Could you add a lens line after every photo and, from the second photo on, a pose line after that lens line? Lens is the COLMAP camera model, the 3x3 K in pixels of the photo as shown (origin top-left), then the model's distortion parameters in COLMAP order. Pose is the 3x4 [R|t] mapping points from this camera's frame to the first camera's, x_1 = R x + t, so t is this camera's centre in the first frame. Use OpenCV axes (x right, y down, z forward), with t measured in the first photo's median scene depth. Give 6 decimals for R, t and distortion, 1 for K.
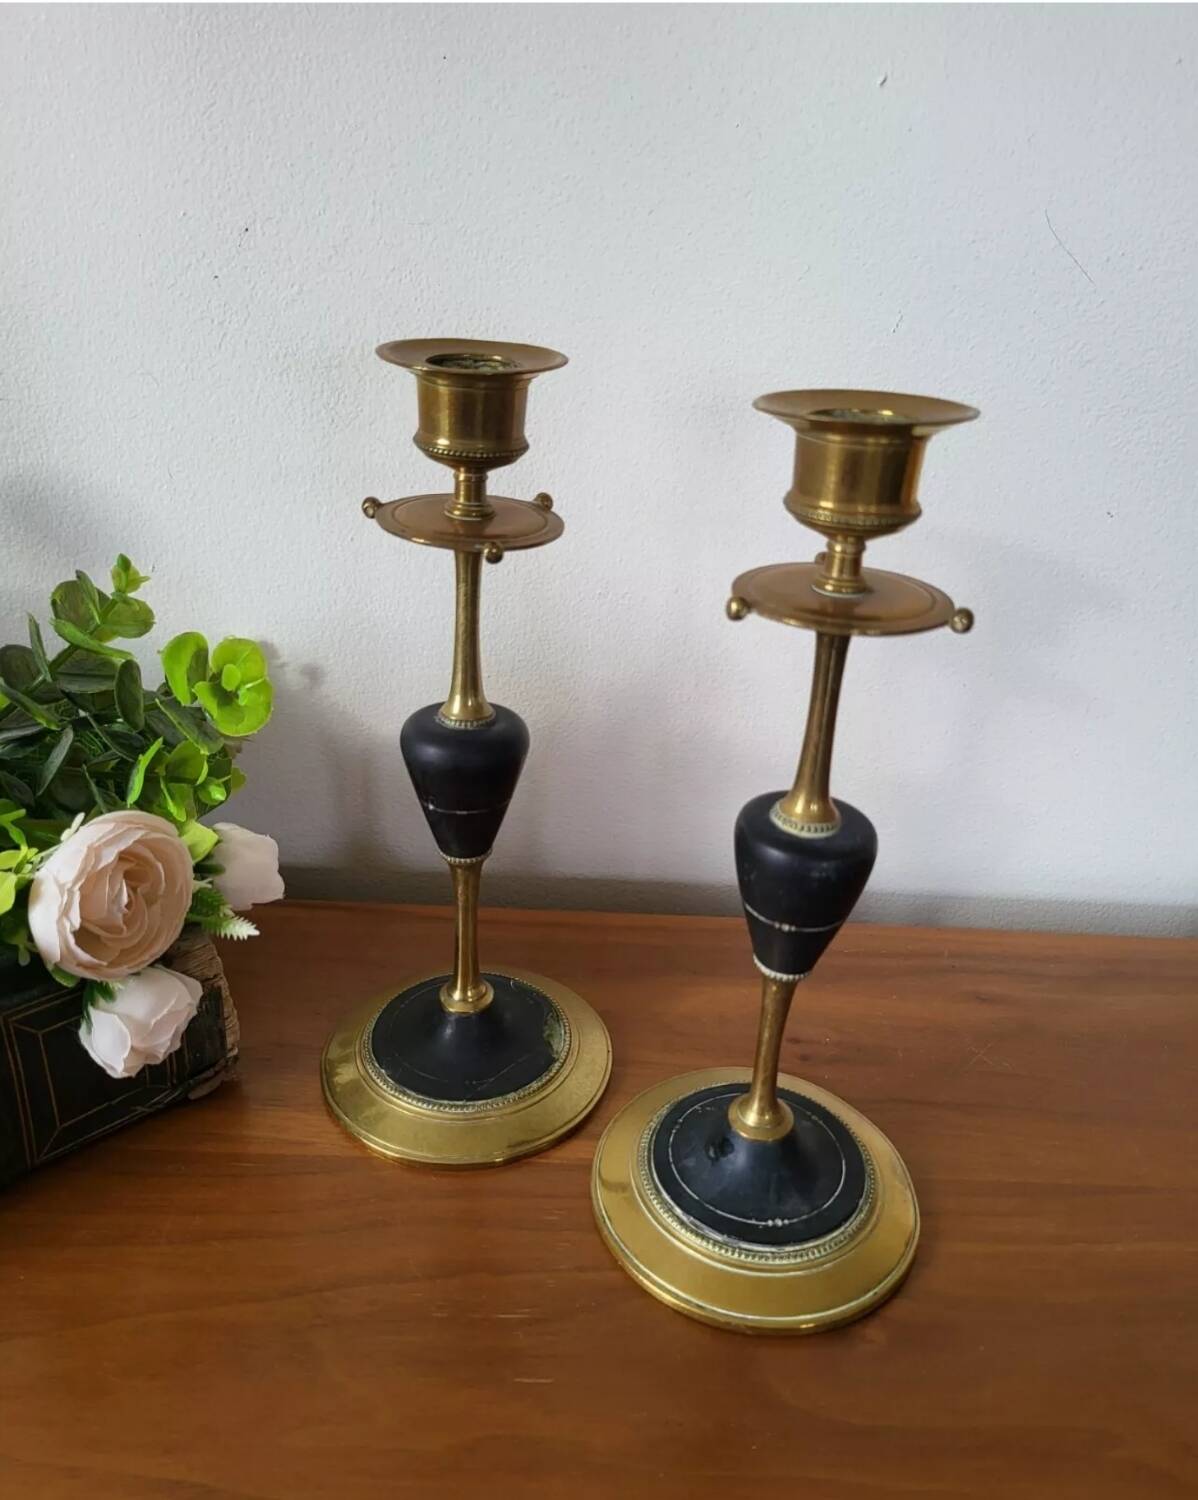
lens RADIAL K [[1206.6, 0, 594.3], [0, 1206.6, 756.8], [0, 0, 1]] dist [0.020379, -0.055473]
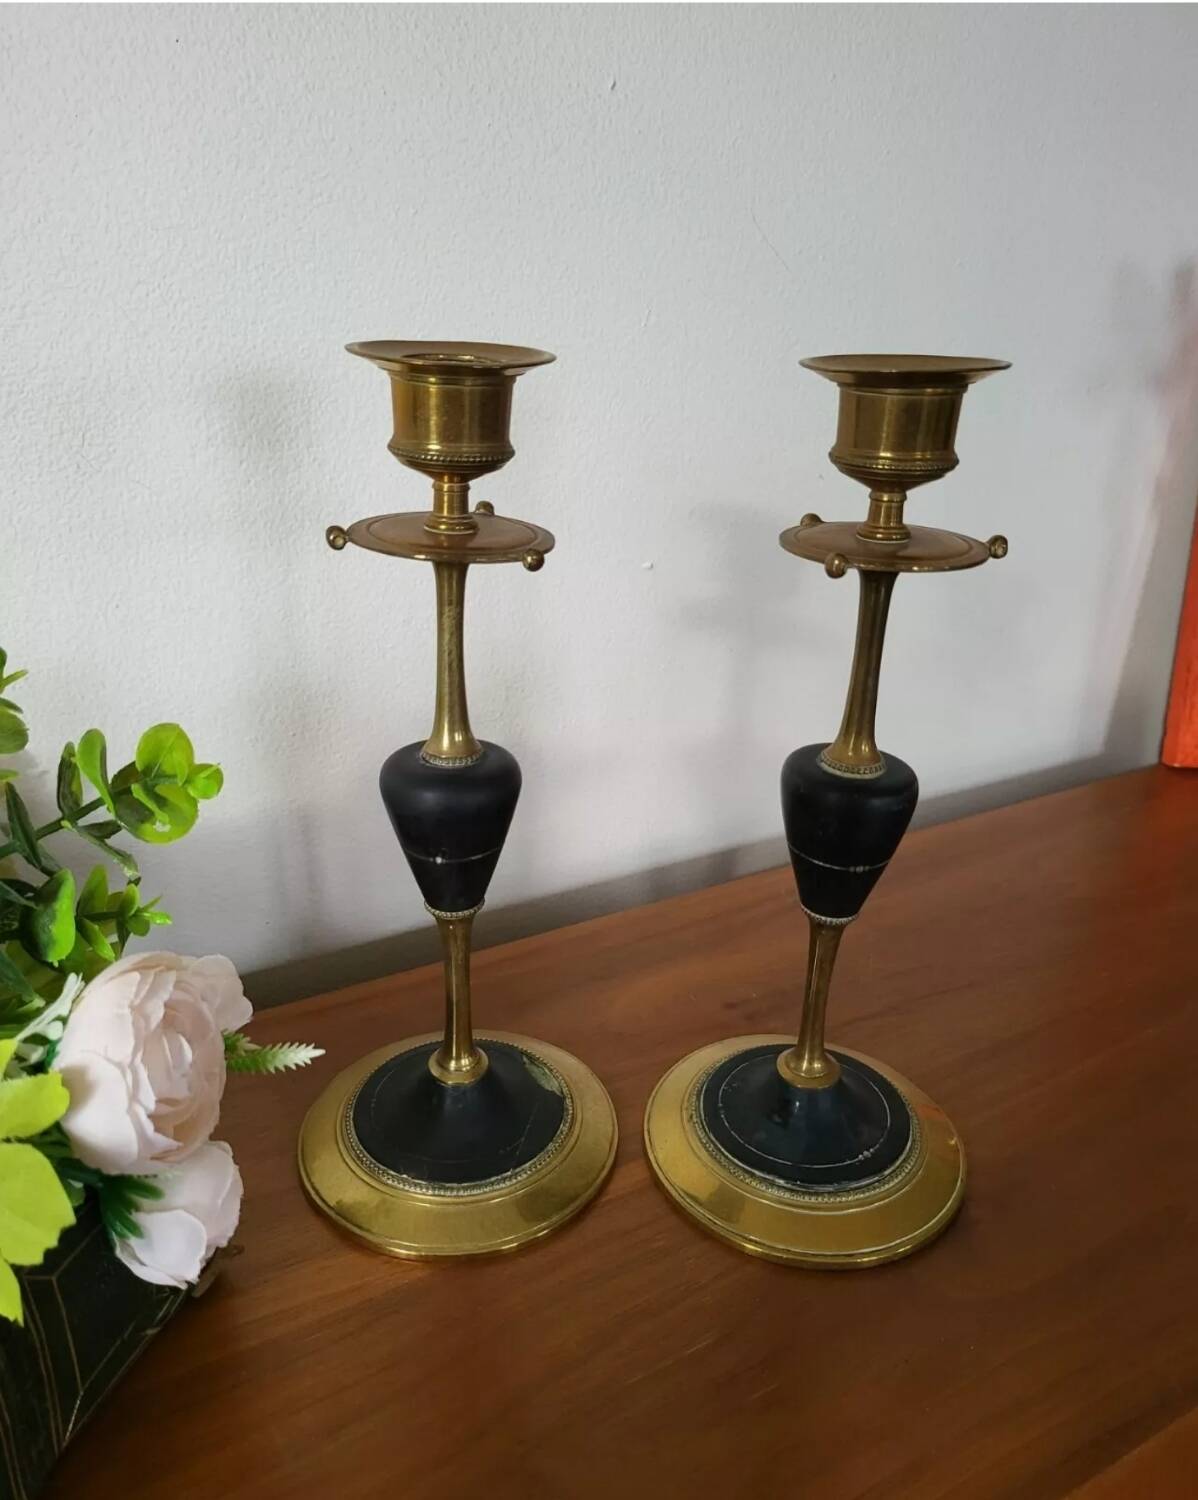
lens RADIAL K [[1206.6, 0, 603.2], [0, 1206.6, 762.4], [0, 0, 1]] dist [0.020379, -0.055473]
pose [[0.855379, -0.220616, 0.468674, -0.378452], [0.234217, 0.971723, 0.029942, -0.022986], [-0.462027, 0.084160, 0.882864, 0.127541]]
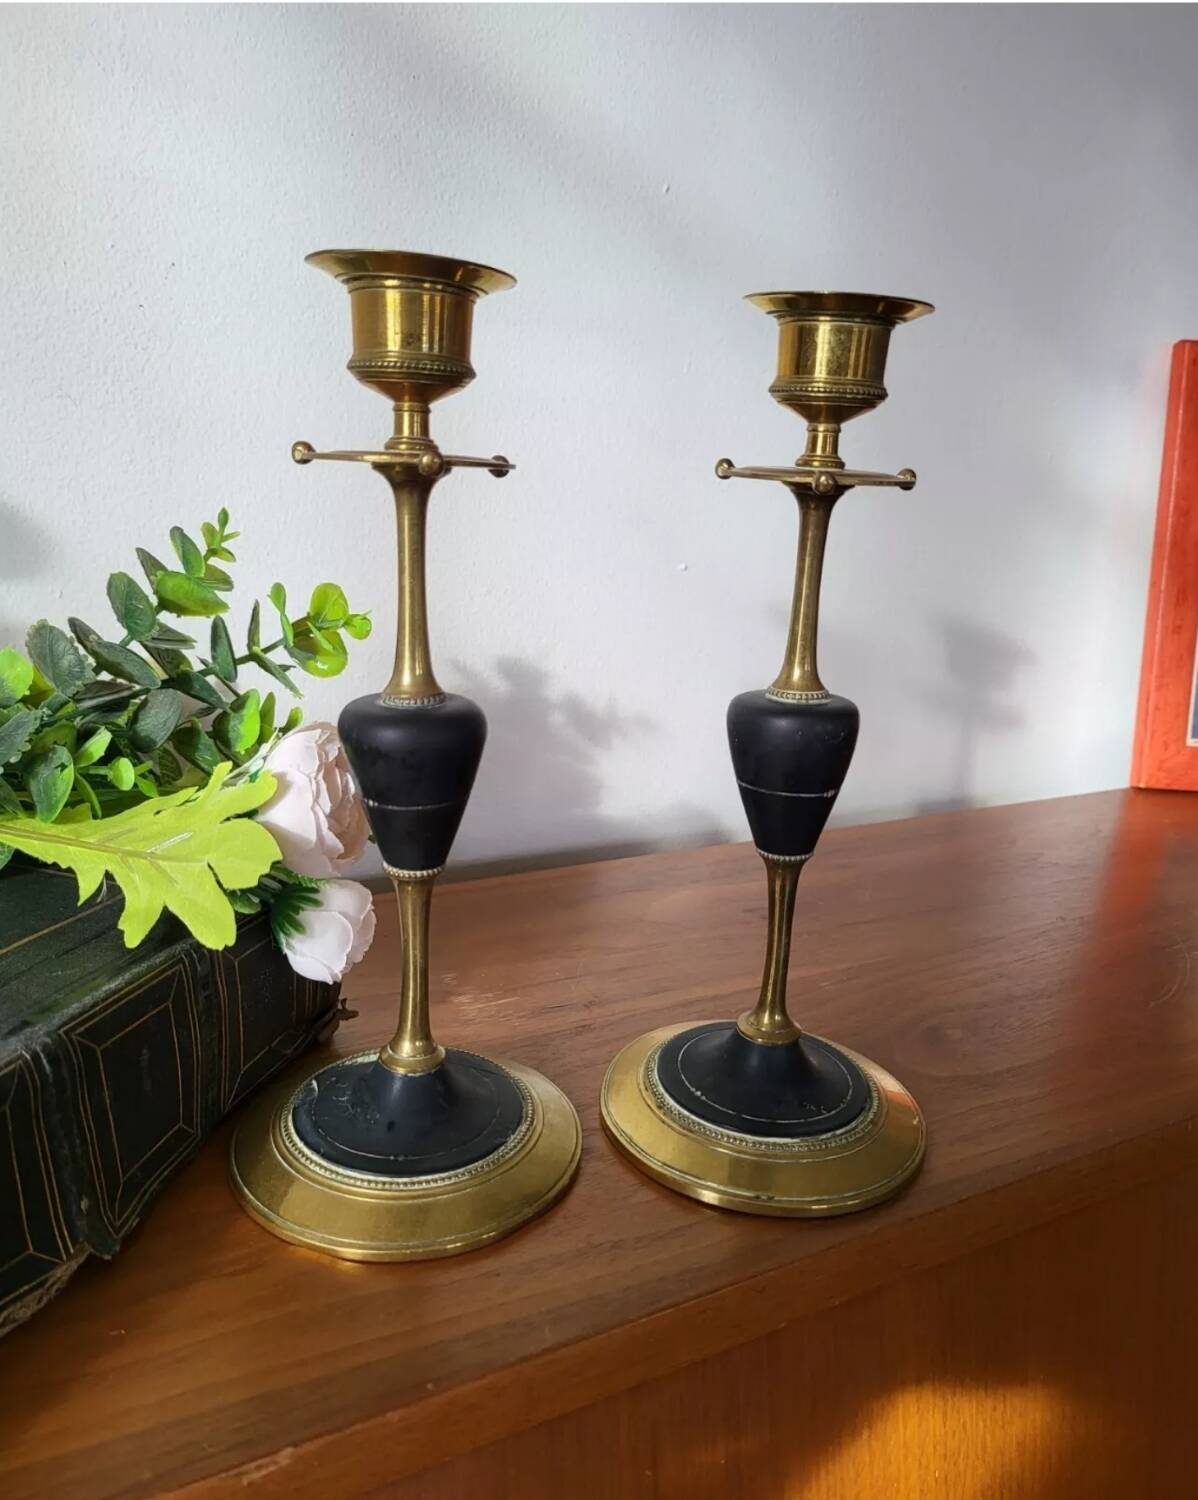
lens RADIAL K [[1206.6, 0, 588.8], [0, 1206.6, 750.9], [0, 0, 1]] dist [0.020379, -0.055473]
pose [[0.869750, -0.122905, 0.477943, -0.557827], [0.203333, 0.971710, -0.120143, 0.201331], [-0.449656, 0.201676, 0.870136, -0.022481]]
